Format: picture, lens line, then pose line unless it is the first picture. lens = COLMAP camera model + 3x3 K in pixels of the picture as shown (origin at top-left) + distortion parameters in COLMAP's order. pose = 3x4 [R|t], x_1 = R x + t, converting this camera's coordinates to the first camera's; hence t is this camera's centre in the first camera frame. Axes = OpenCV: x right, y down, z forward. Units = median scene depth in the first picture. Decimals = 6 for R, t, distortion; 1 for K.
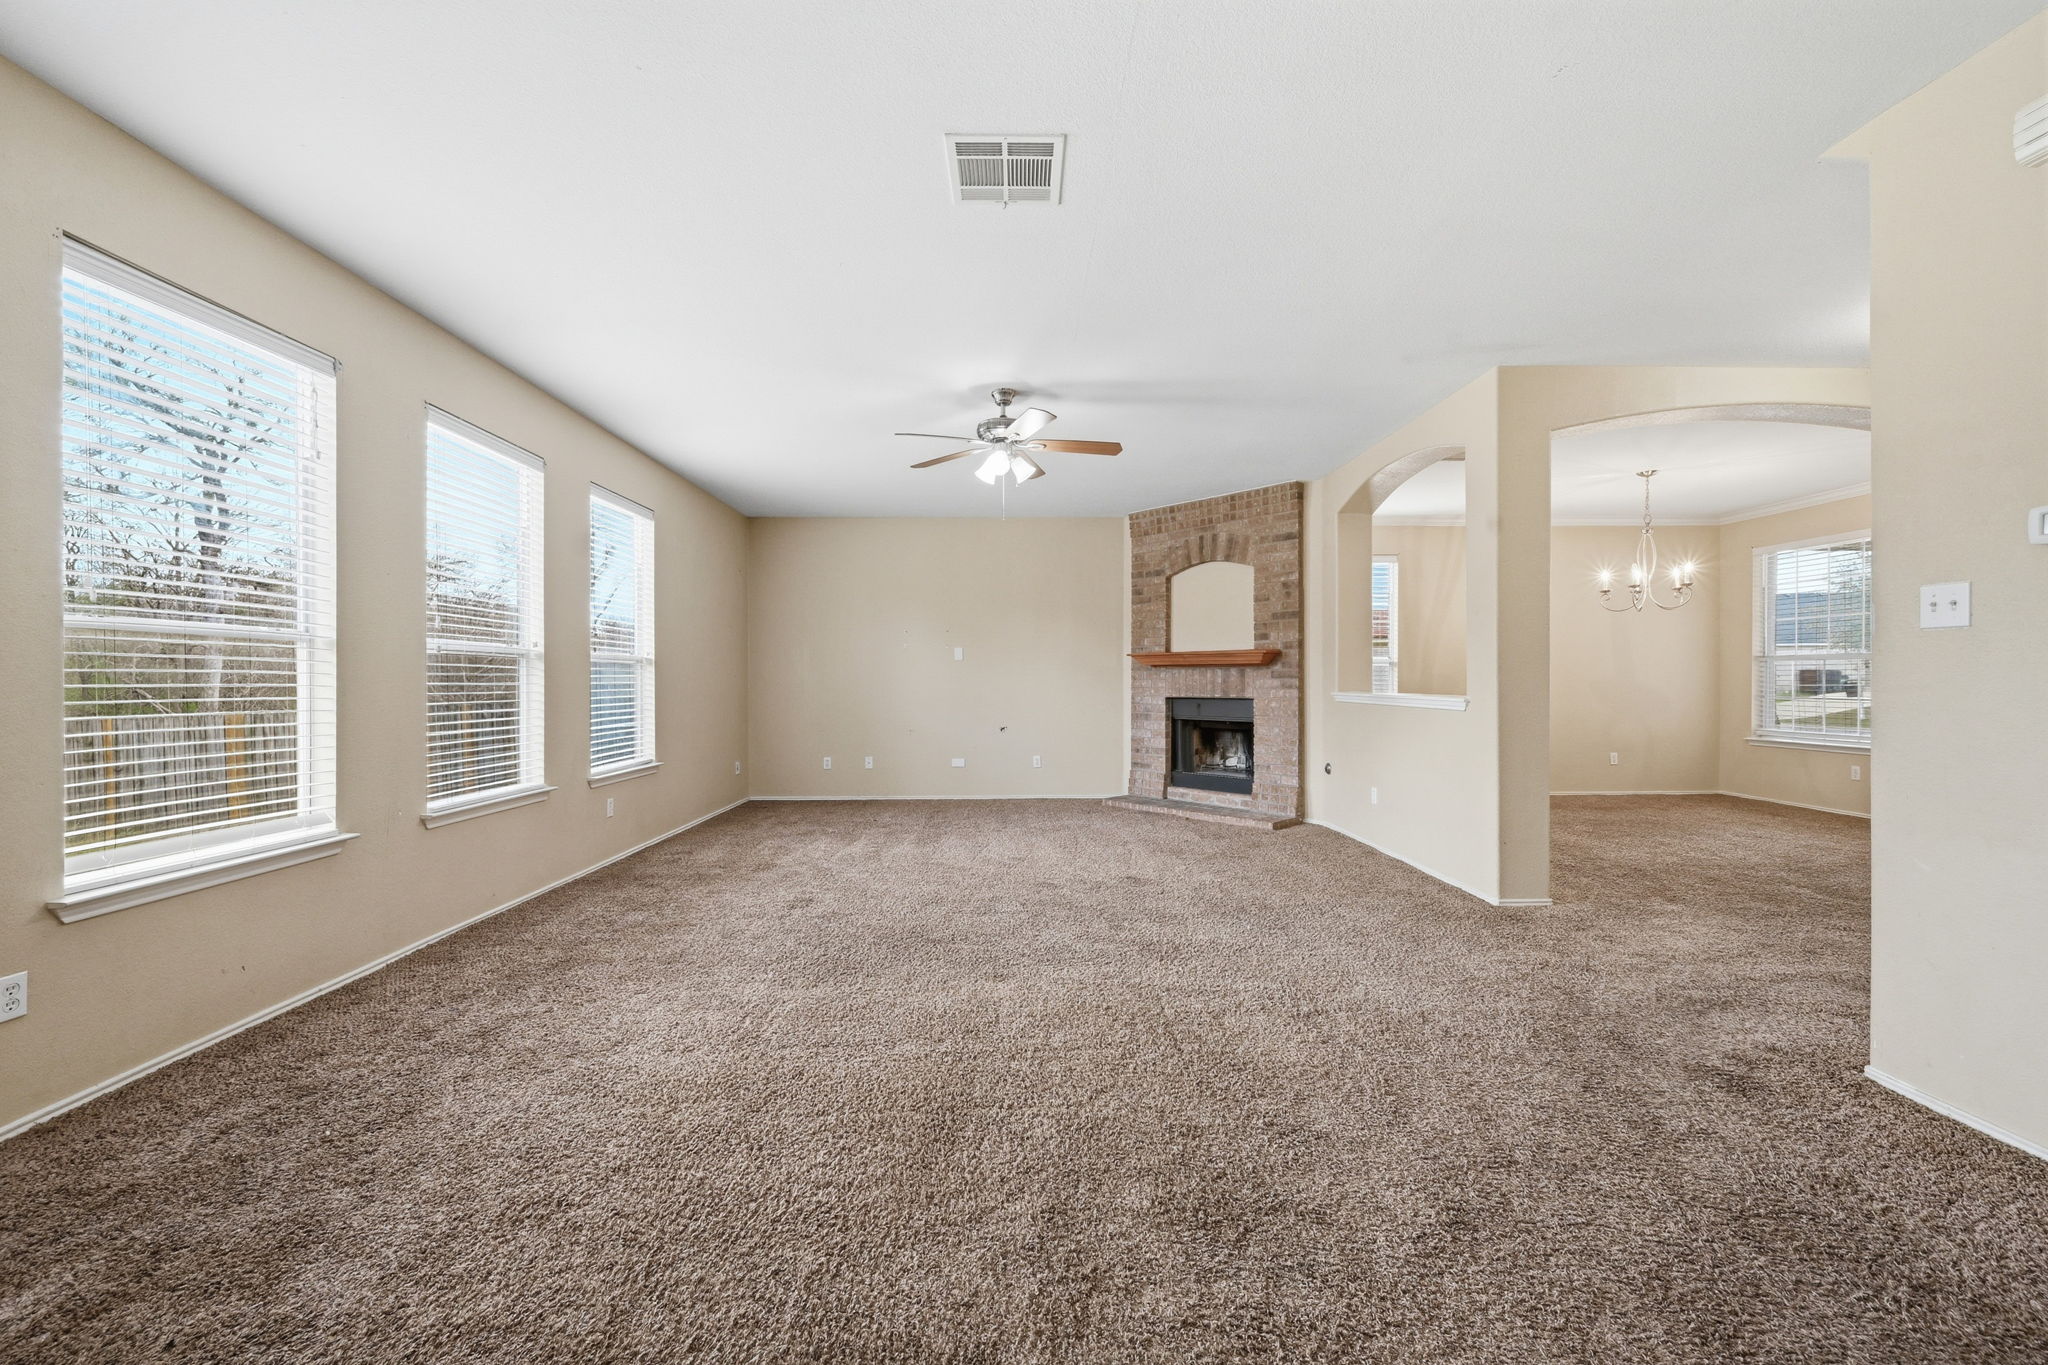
lens RADIAL K [[825.3, 0, 1024.0], [0, 825.3, 682.5], [0, 0, 1]] dist [0.000093, -0.000092]
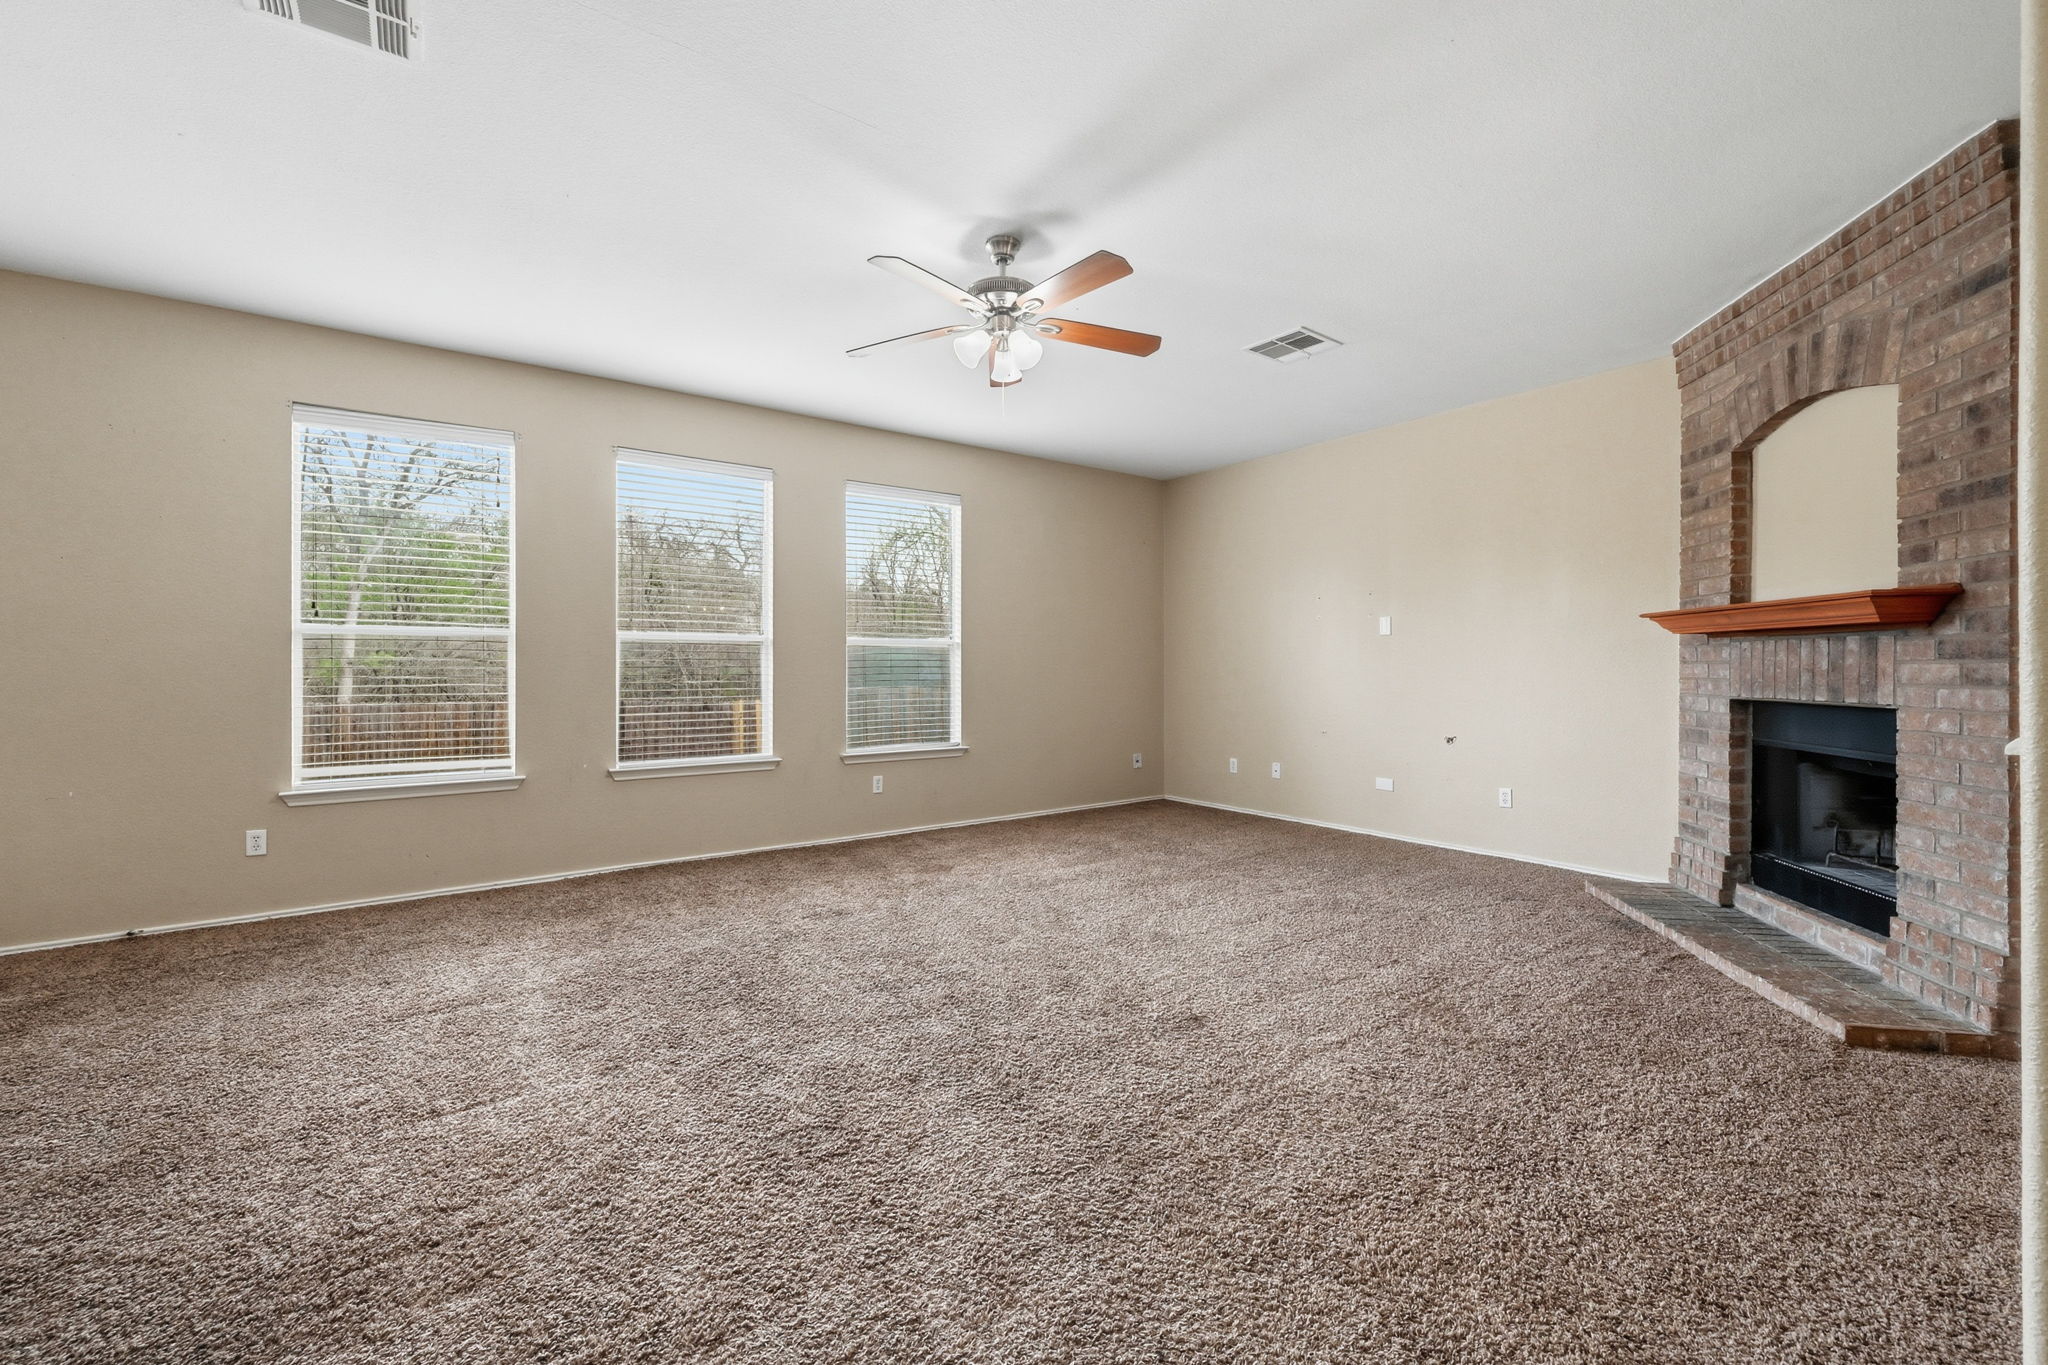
lens RADIAL K [[838.2, 0, 1028.6], [0, 838.2, 659.8], [0, 0, 1]] dist [-0.001040, 0.000068]
pose [[0.574523, -0.004092, -0.818478, 0.361531], [-0.002257, 0.999976, -0.006583, -0.000938], [0.818485, 0.005629, 0.574500, 0.403294]]
